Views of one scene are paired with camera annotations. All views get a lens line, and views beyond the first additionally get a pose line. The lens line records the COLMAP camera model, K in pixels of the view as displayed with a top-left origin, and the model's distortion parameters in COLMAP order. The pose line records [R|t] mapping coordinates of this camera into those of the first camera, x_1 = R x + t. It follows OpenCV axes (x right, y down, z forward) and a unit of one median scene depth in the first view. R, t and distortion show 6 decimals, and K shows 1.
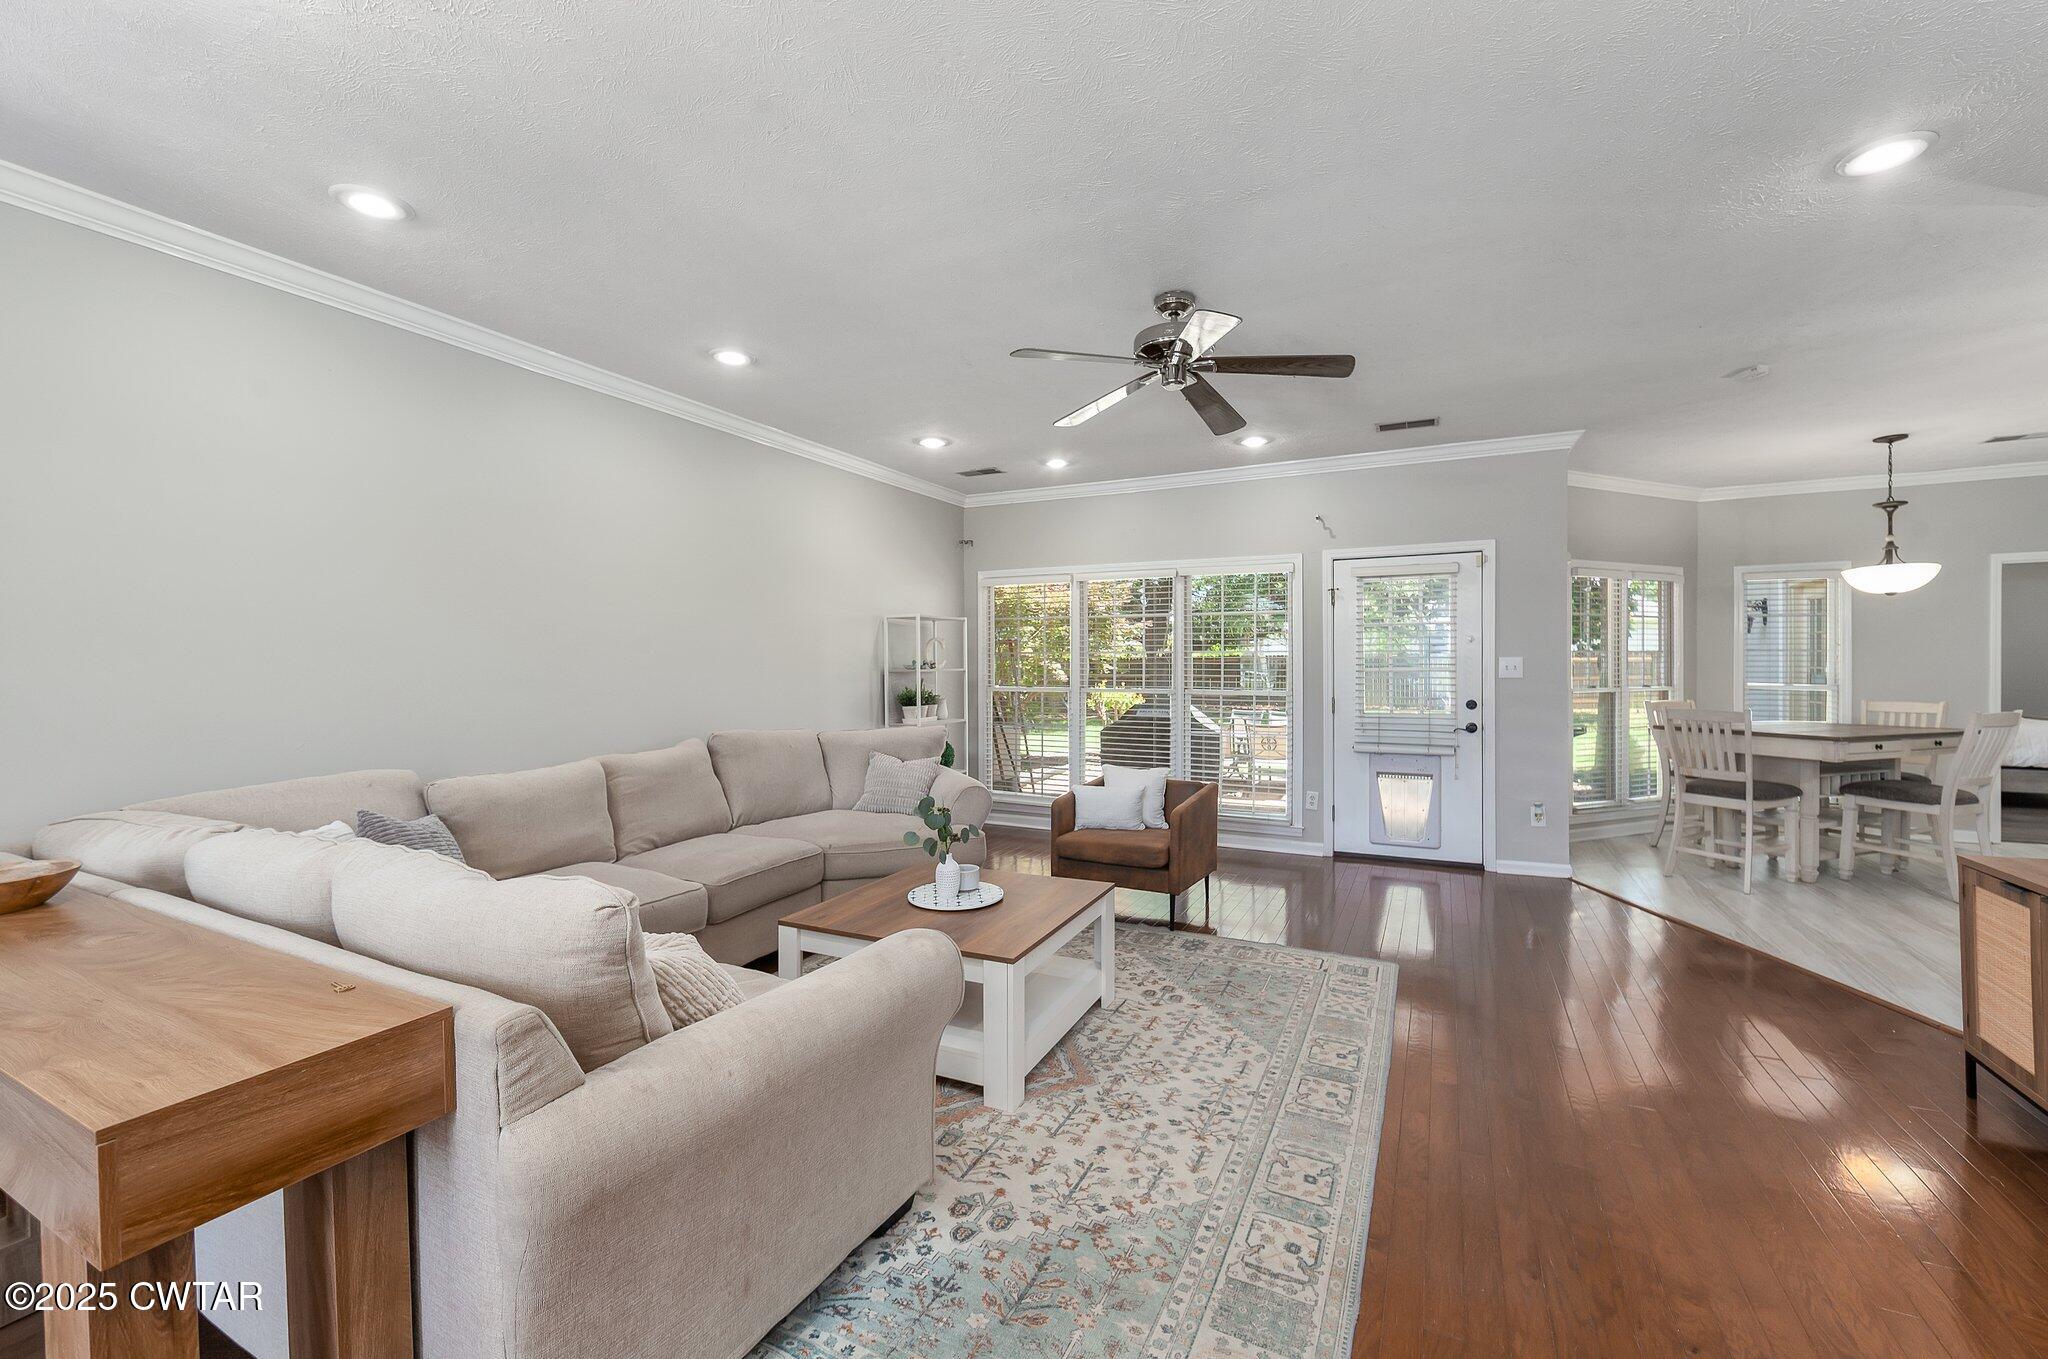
lens RADIAL K [[822.7, 0, 1037.7], [0, 822.7, 660.1], [0, 0, 1]] dist [-0.003718, -0.000230]
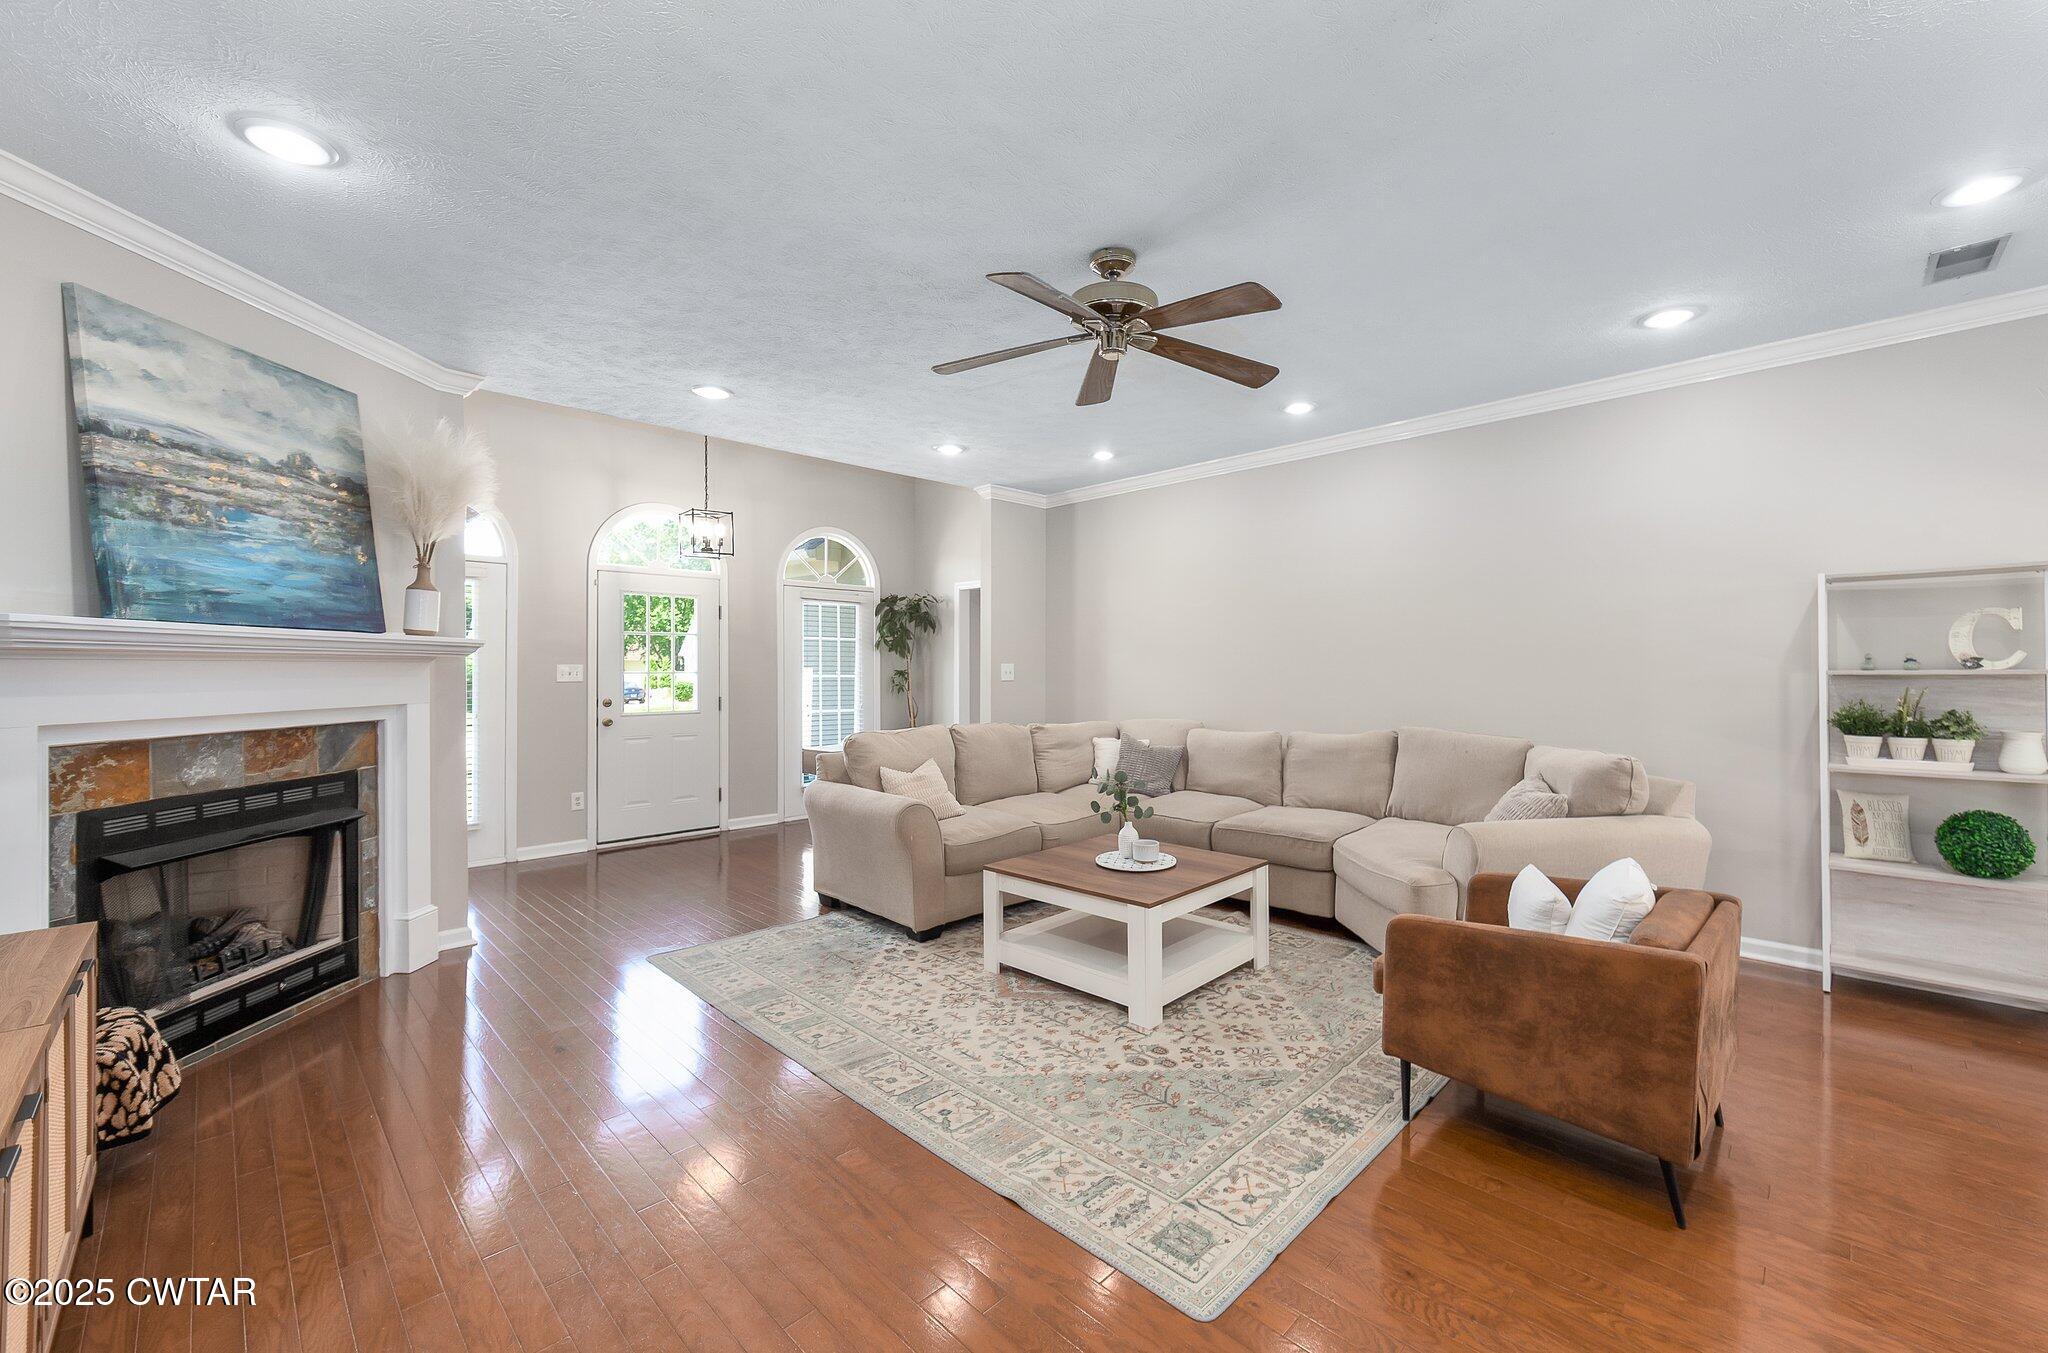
lens RADIAL K [[829.6, 0, 1073.2], [0, 829.6, 666.2], [0, 0, 1]] dist [-0.002421, -0.000429]
pose [[-0.297159, 0.006715, -0.954804, 0.732894], [0.011669, 0.999926, 0.003401, -0.001769], [0.954757, -0.010131, -0.297216, 0.869775]]
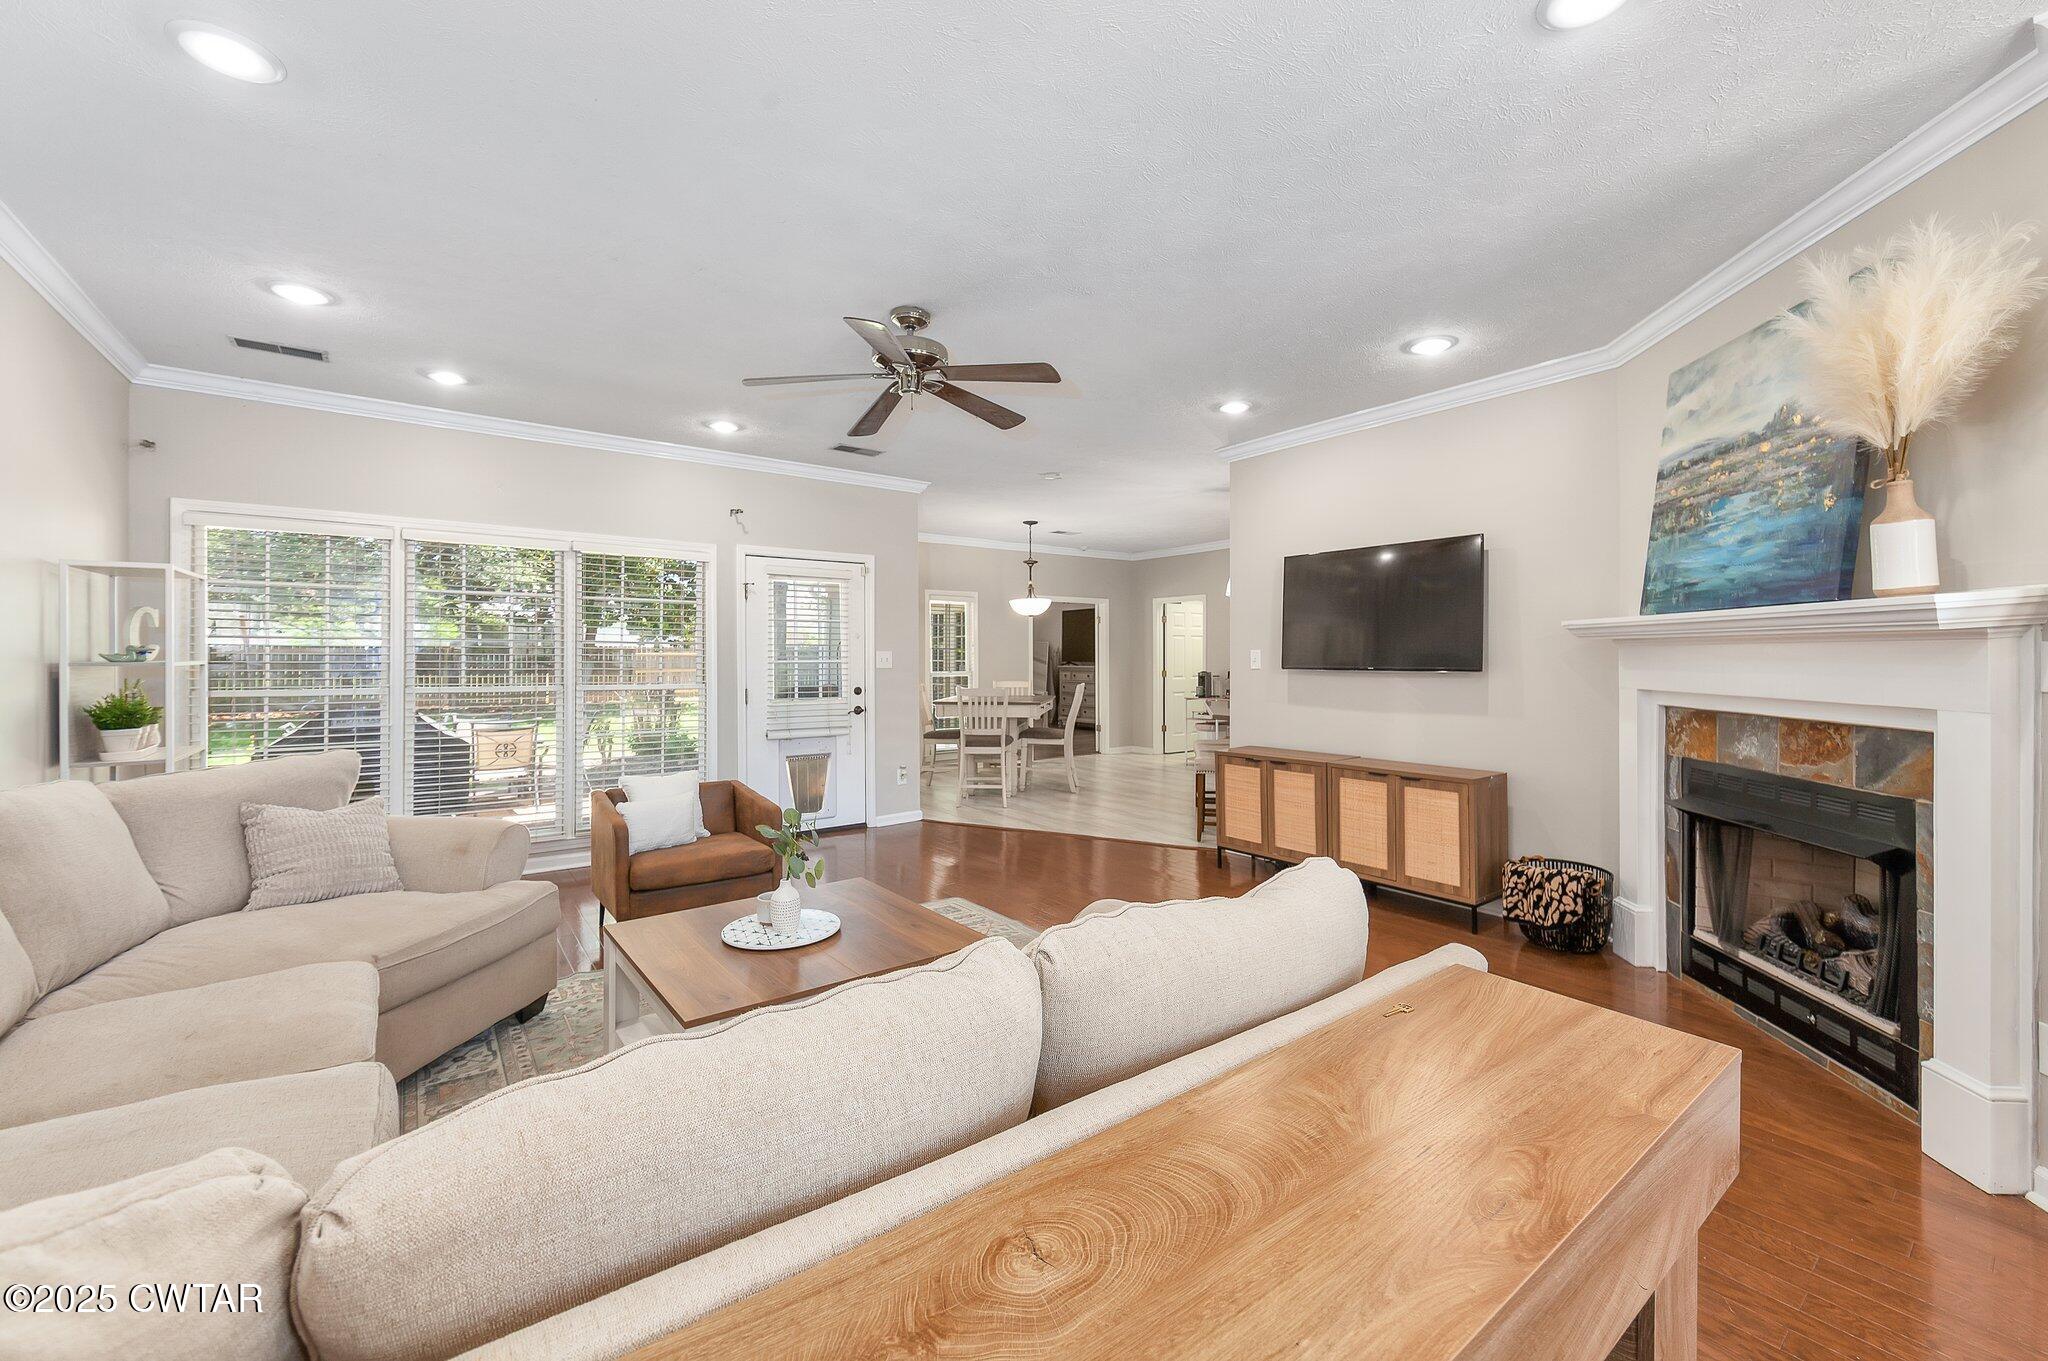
lens RADIAL K [[819.3, 0, 1055.0], [0, 819.3, 653.9], [0, 0, 1]] dist [0.000468, -0.000103]
pose [[0.439481, 0.007548, 0.898220, -0.504482], [-0.007938, 0.999958, -0.004519, 0.003897], [-0.898217, -0.005144, 0.439522, 0.260987]]
